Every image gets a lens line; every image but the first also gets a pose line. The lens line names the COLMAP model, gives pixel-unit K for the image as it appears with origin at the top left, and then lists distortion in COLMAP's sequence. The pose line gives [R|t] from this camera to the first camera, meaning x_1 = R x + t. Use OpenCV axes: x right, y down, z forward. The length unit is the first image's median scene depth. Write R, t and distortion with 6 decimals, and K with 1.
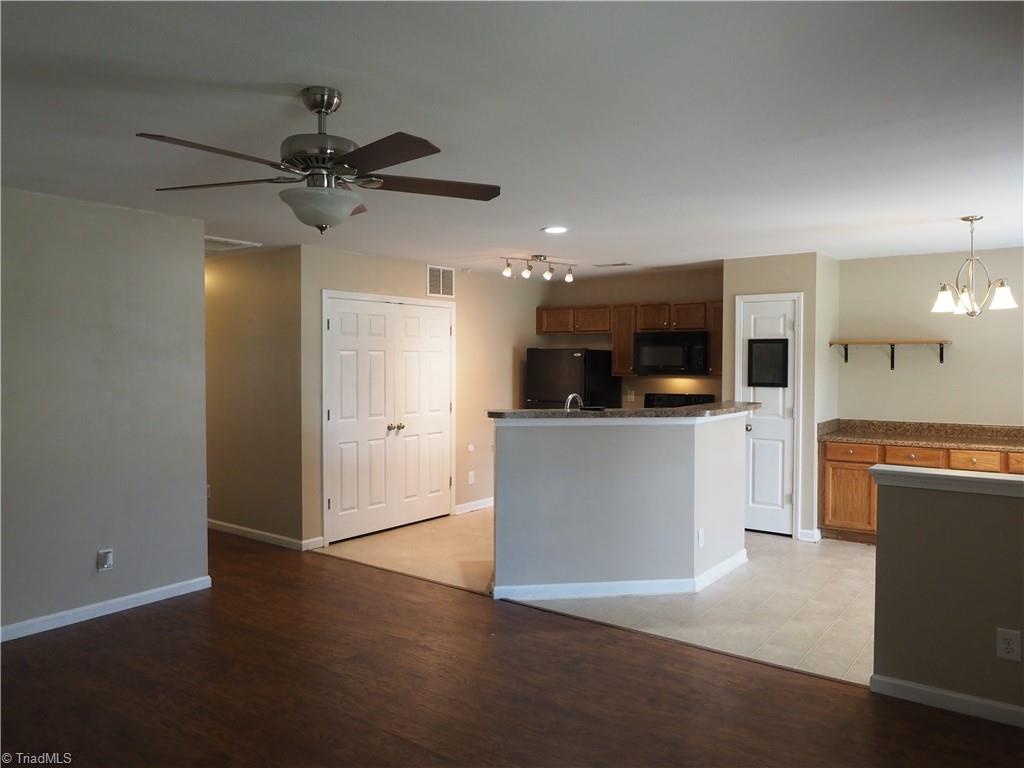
lens RADIAL K [[738.4, 0, 512.0], [0, 738.4, 384.0], [0, 0, 1]] dist [-0.010892, -0.001392]
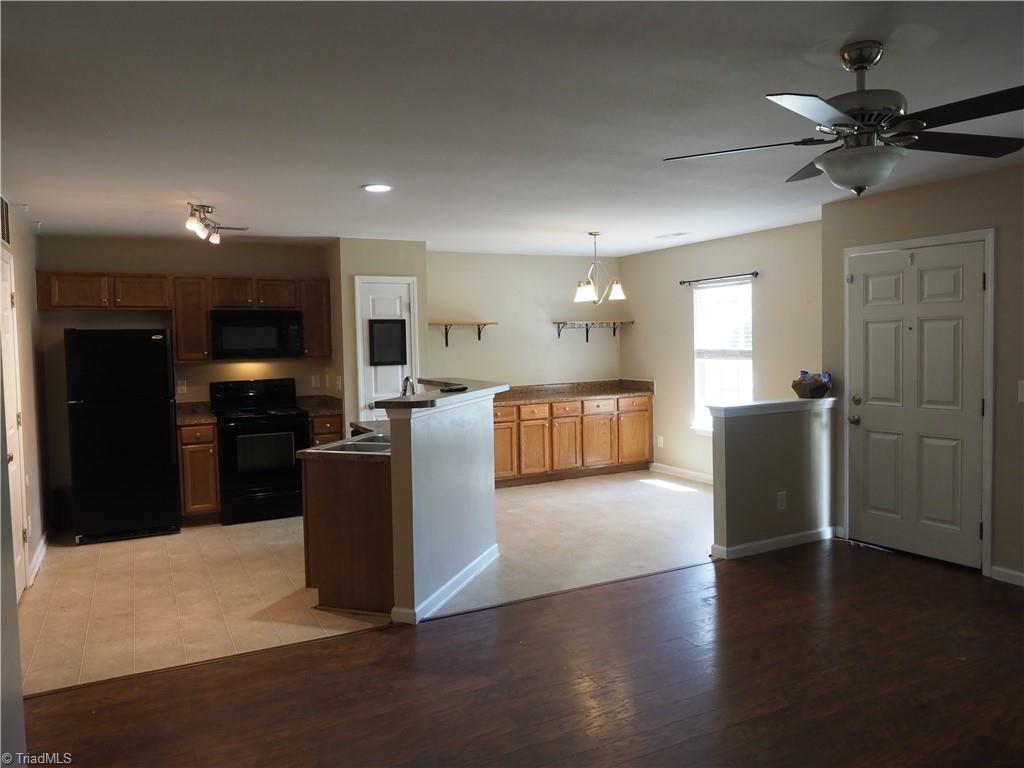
lens RADIAL K [[730.9, 0, 508.4], [0, 730.9, 395.1], [0, 0, 1]] dist [-0.021875, 0.000863]
pose [[0.442169, -0.076639, 0.893651, -0.516781], [0.047783, 0.996941, 0.061854, -0.010176], [-0.895658, 0.015351, 0.444479, 0.395149]]
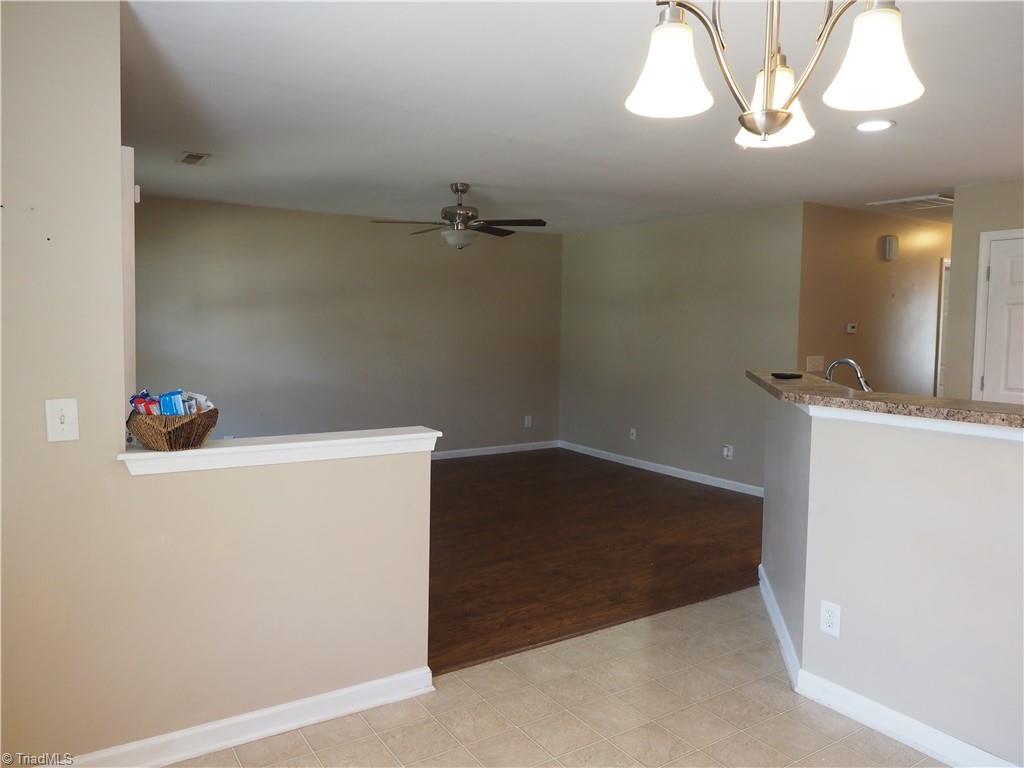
lens RADIAL K [[746.3, 0, 510.8], [0, 746.3, 374.8], [0, 0, 1]] dist [-0.011003, 0.007604]
pose [[-0.347746, 0.045682, -0.936475, 0.672107], [-0.050306, 0.996465, 0.067288, 0.003229], [0.936238, 0.070509, -0.344219, 0.747816]]
